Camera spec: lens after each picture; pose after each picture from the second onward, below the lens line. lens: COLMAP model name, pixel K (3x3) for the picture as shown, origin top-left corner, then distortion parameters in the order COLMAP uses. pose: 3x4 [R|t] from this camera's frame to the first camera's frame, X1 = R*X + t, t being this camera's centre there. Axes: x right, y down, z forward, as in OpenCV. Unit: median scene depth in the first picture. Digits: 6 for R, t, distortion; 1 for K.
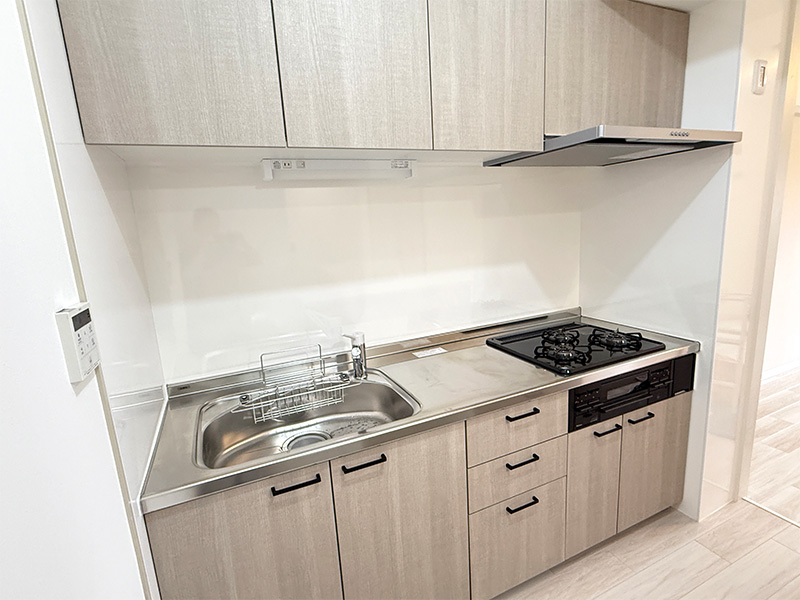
lens RADIAL K [[402.3, 0, 400.0], [0, 402.3, 300.0], [0, 0, 1]] dist [0.001820, 0.000135]
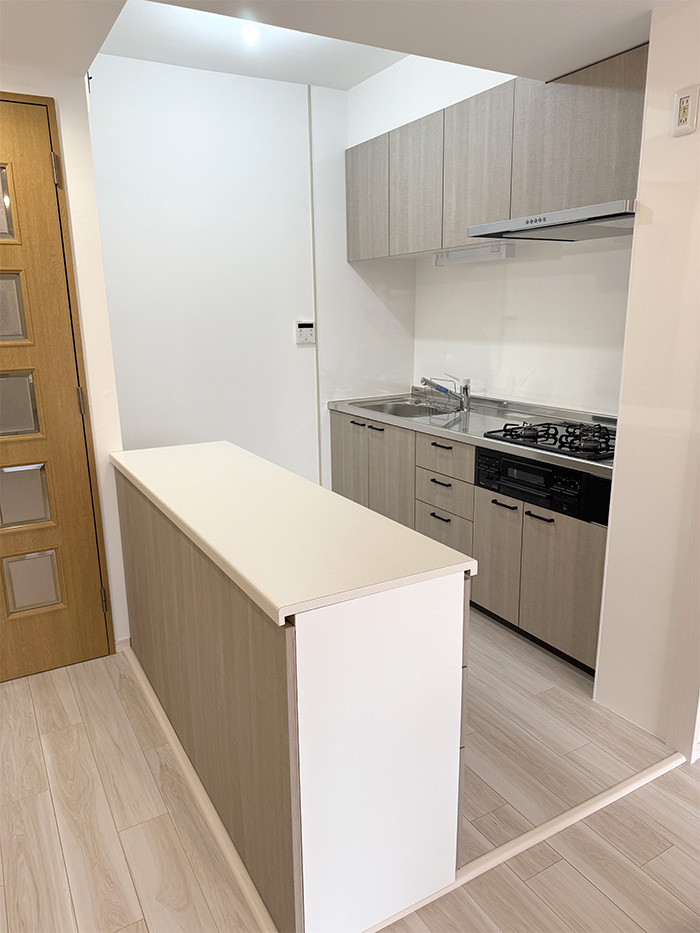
lens RADIAL K [[664.2, 0, 350.0], [0, 664.2, 466.5], [0, 0, 1]] dist [-0.002865, -0.002471]
pose [[0.102161, 0.287898, -0.952196, 2.491546], [-0.176112, 0.947319, 0.267528, -0.195568], [0.979055, 0.140362, 0.147482, 0.394480]]
